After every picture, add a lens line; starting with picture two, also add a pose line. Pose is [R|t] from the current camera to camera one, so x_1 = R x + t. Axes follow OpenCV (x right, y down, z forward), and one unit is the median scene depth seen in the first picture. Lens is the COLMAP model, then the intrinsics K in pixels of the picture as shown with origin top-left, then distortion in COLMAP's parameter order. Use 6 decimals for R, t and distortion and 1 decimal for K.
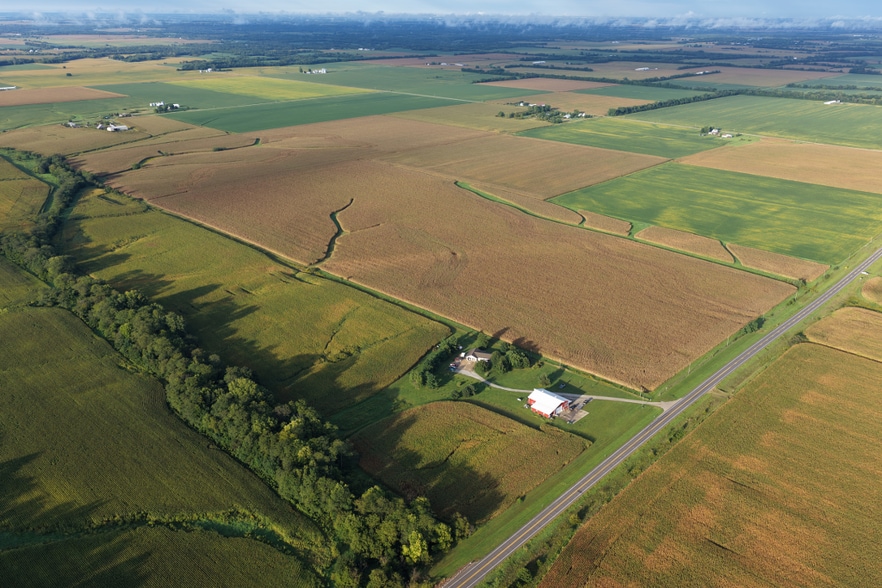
lens RADIAL K [[729.0, 0, 437.7], [0, 729.0, 240.9], [0, 0, 1]] dist [-0.002644, 0.016371]
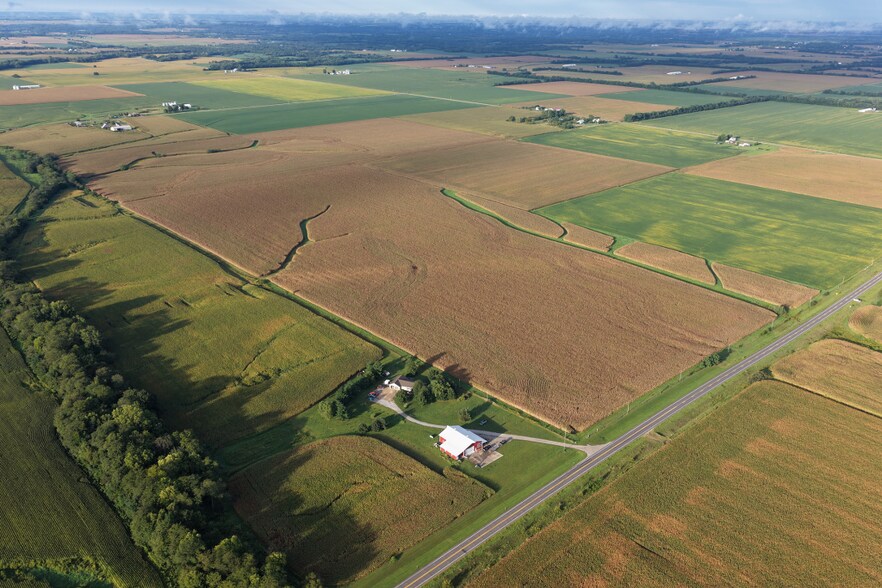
lens RADIAL K [[729.0, 0, 437.7], [0, 729.0, 240.9], [0, 0, 1]] dist [-0.002644, 0.016371]
pose [[0.998285, 0.021781, -0.054339, 0.104509], [-0.021896, 0.999759, -0.001522, -0.016593], [0.054293, 0.002710, 0.998521, 0.056553]]
